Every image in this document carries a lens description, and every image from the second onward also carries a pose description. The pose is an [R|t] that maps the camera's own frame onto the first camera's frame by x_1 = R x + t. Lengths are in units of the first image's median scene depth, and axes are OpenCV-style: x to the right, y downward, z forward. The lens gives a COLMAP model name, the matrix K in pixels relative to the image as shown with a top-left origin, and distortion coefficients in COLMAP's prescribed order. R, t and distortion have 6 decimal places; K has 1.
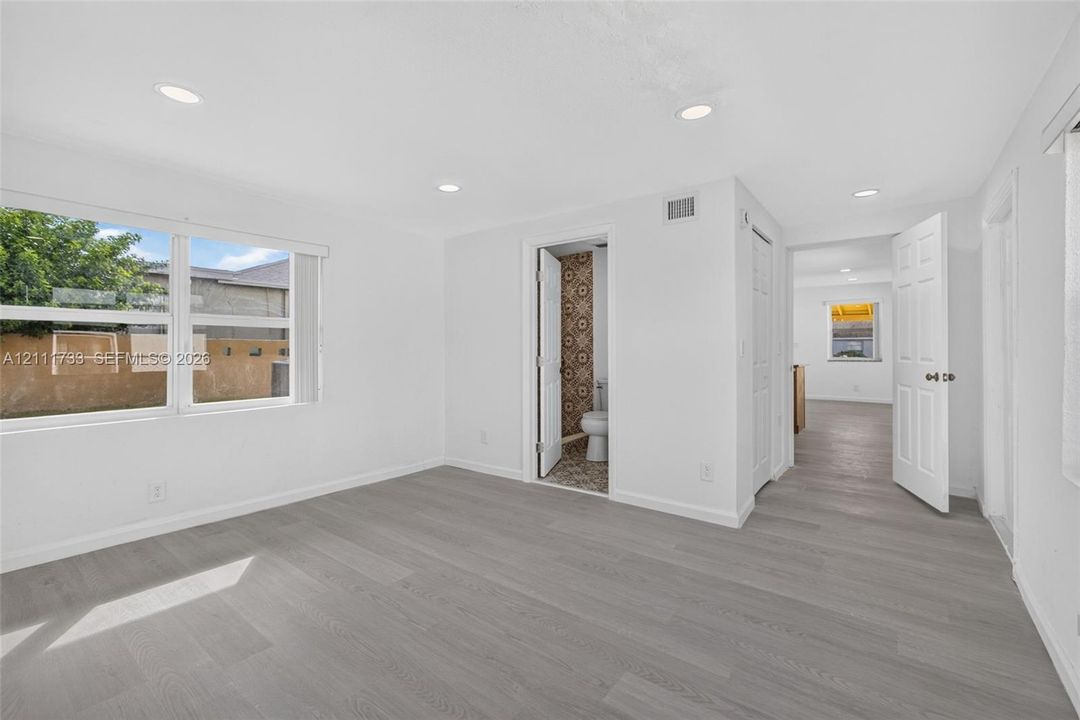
lens RADIAL K [[484.0, 0, 539.8], [0, 484.0, 349.4], [0, 0, 1]] dist [-0.002281, -0.000272]
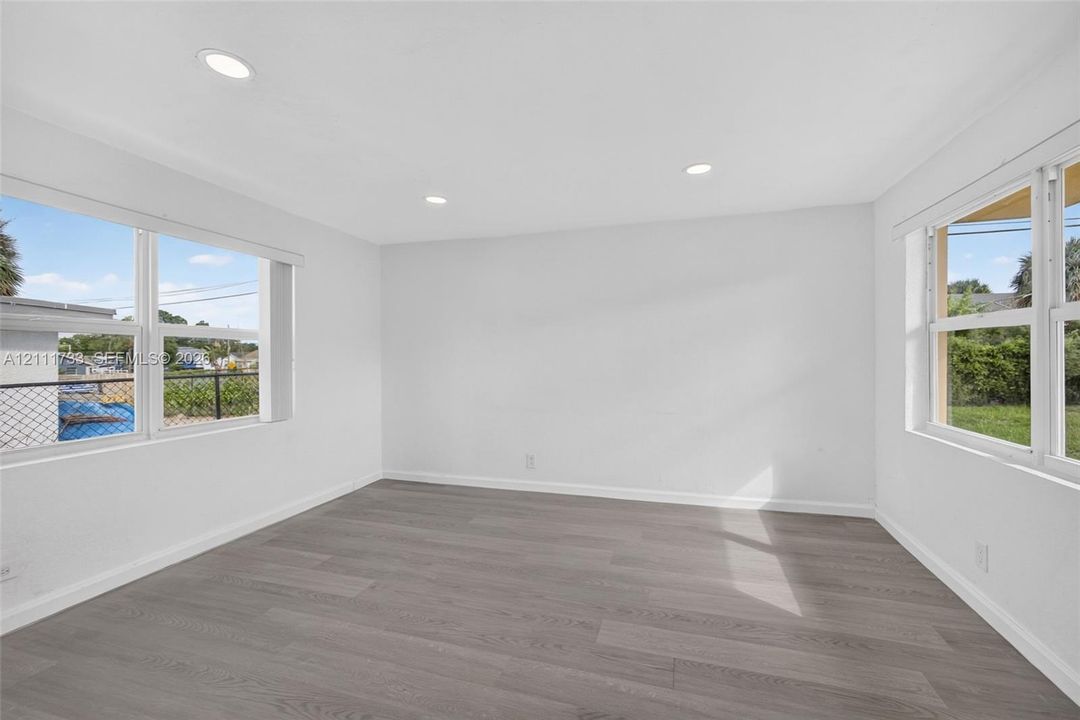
lens RADIAL K [[484.0, 0, 539.8], [0, 484.0, 349.4], [0, 0, 1]] dist [-0.002281, -0.000272]
pose [[-0.942803, 0.003098, -0.333336, 0.106602], [0.003262, 0.999995, 0.000067, -0.024032], [0.333334, -0.001024, -0.942808, 1.945285]]
